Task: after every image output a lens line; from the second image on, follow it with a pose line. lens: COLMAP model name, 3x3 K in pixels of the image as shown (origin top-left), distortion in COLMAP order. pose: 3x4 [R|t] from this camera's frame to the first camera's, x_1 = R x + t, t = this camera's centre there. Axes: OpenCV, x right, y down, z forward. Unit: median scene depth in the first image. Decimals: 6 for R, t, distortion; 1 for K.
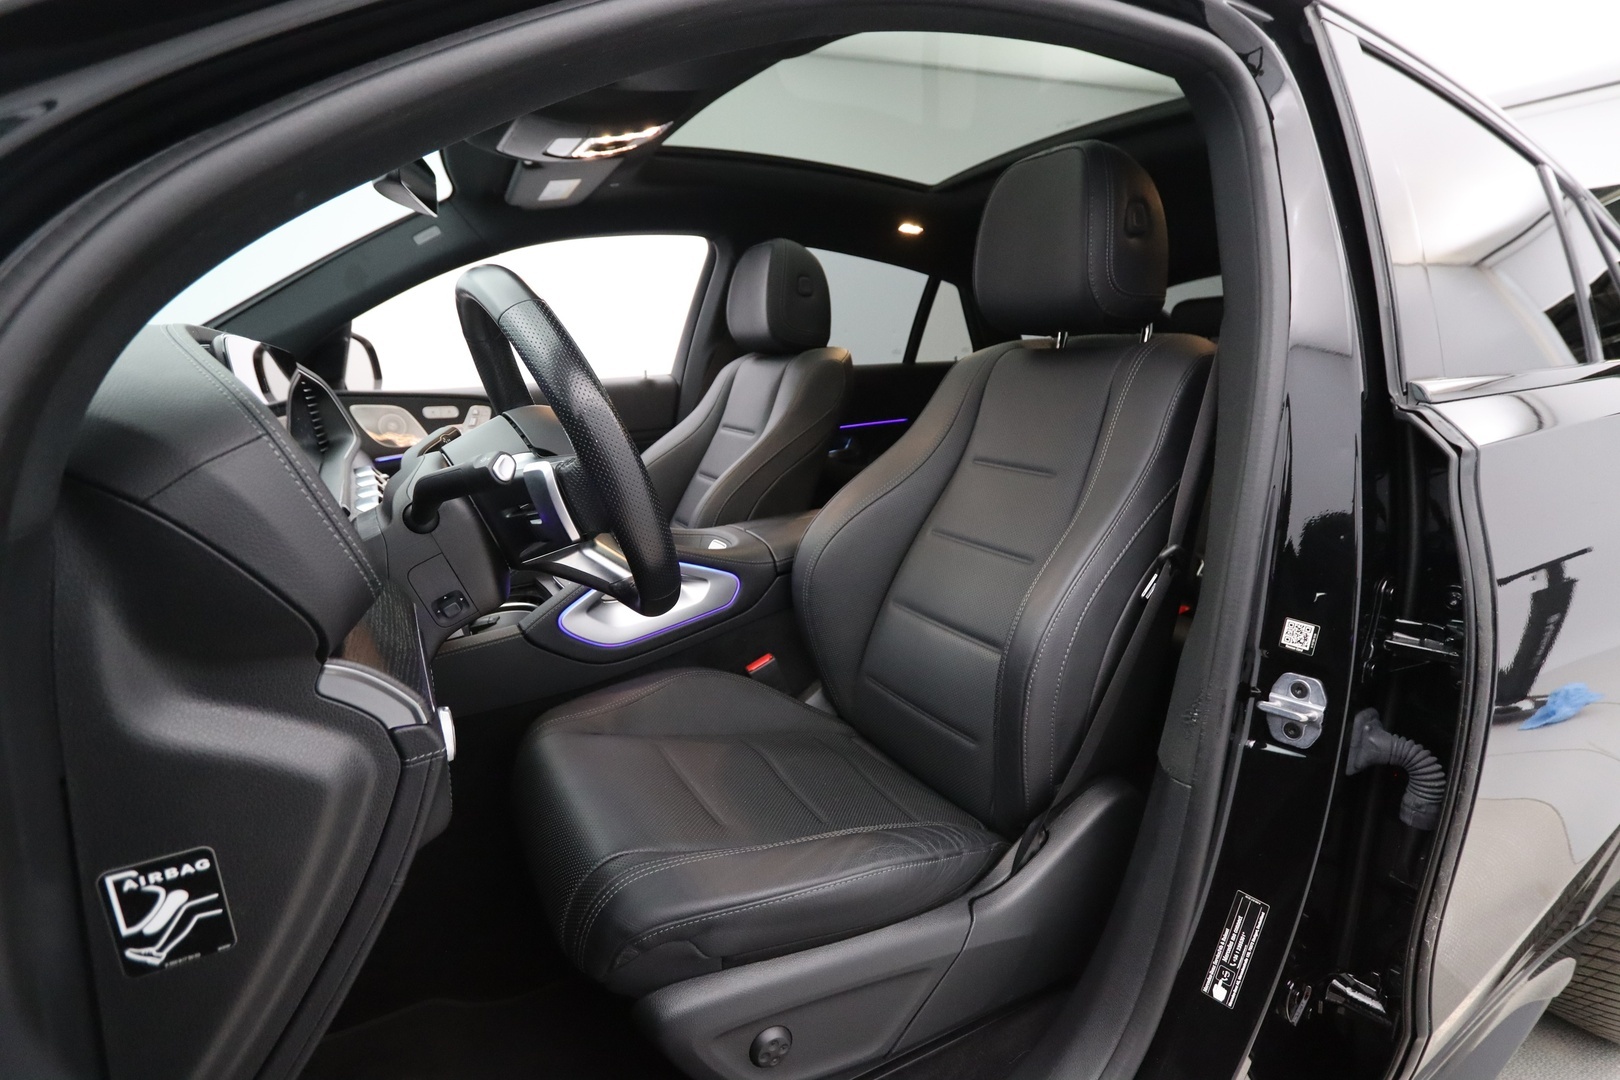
lens RADIAL K [[757.1, 0, 810.0], [0, 757.1, 540.0], [0, 0, 1]] dist [-0.014841, -0.000126]
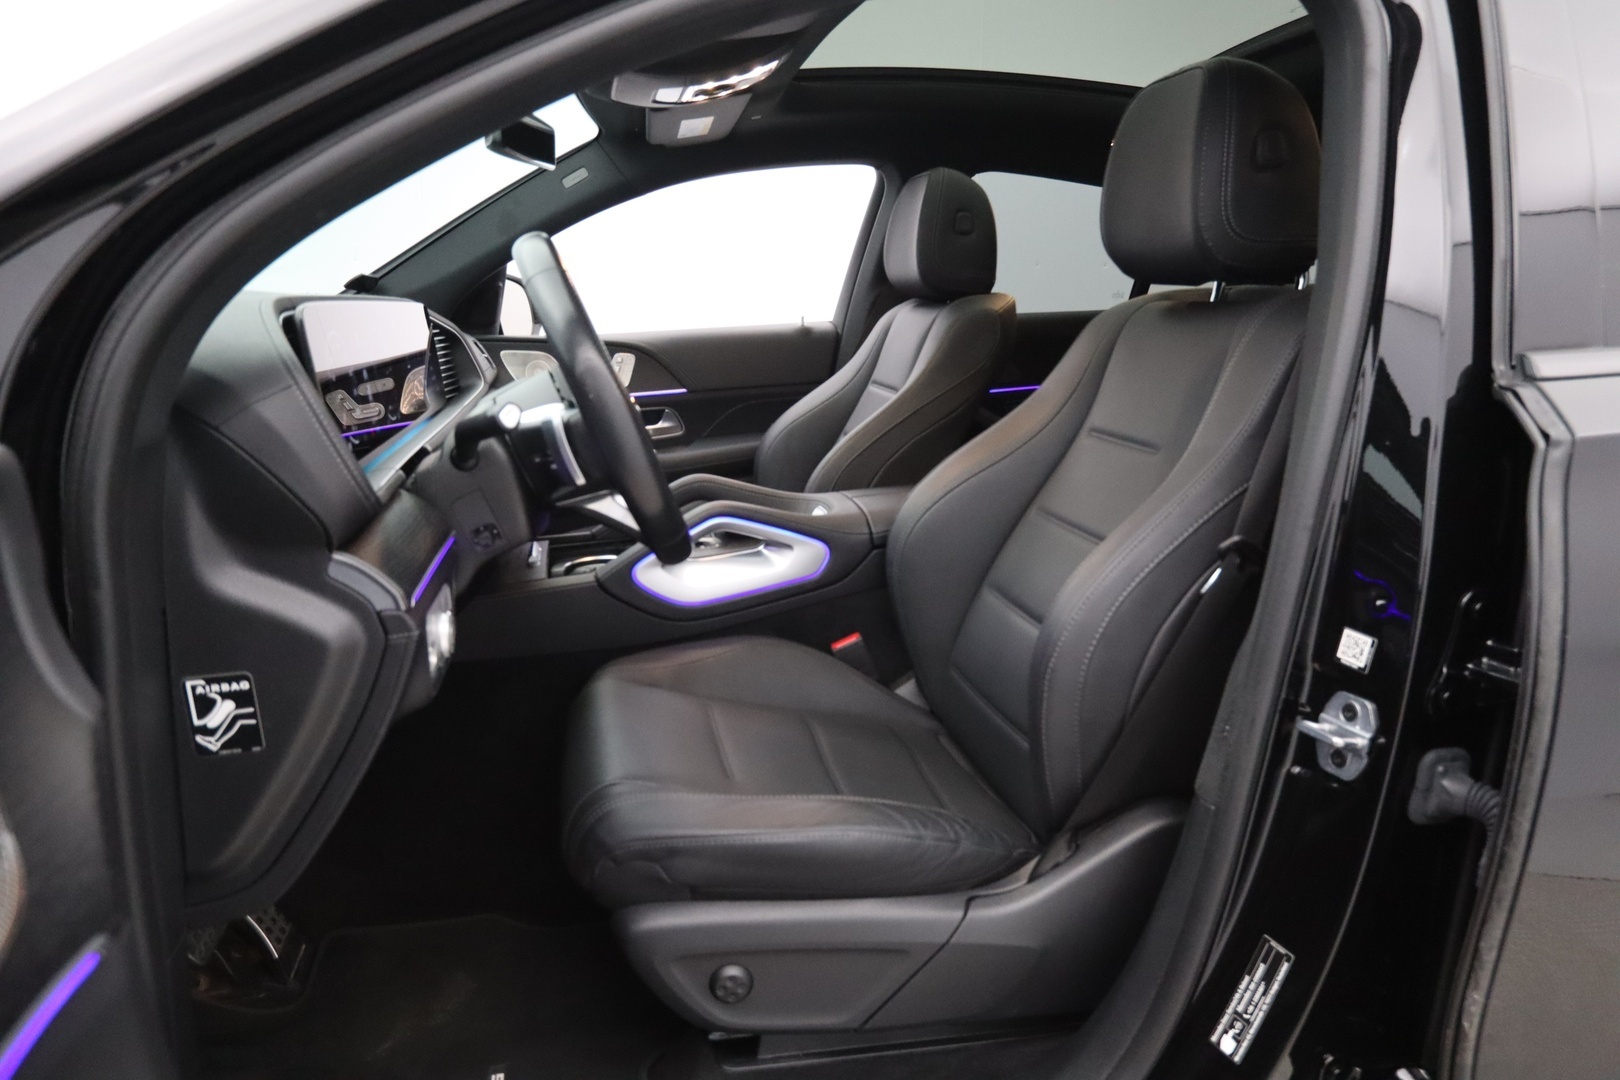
lens RADIAL K [[960.7, 0, 810.0], [0, 960.7, 540.0], [0, 0, 1]] dist [-0.003282, 0.000163]
pose [[0.954412, 0.074404, -0.289070, 0.358386], [-0.069446, 0.997210, 0.027384, 0.016692], [0.290301, -0.006061, 0.956916, -0.215462]]
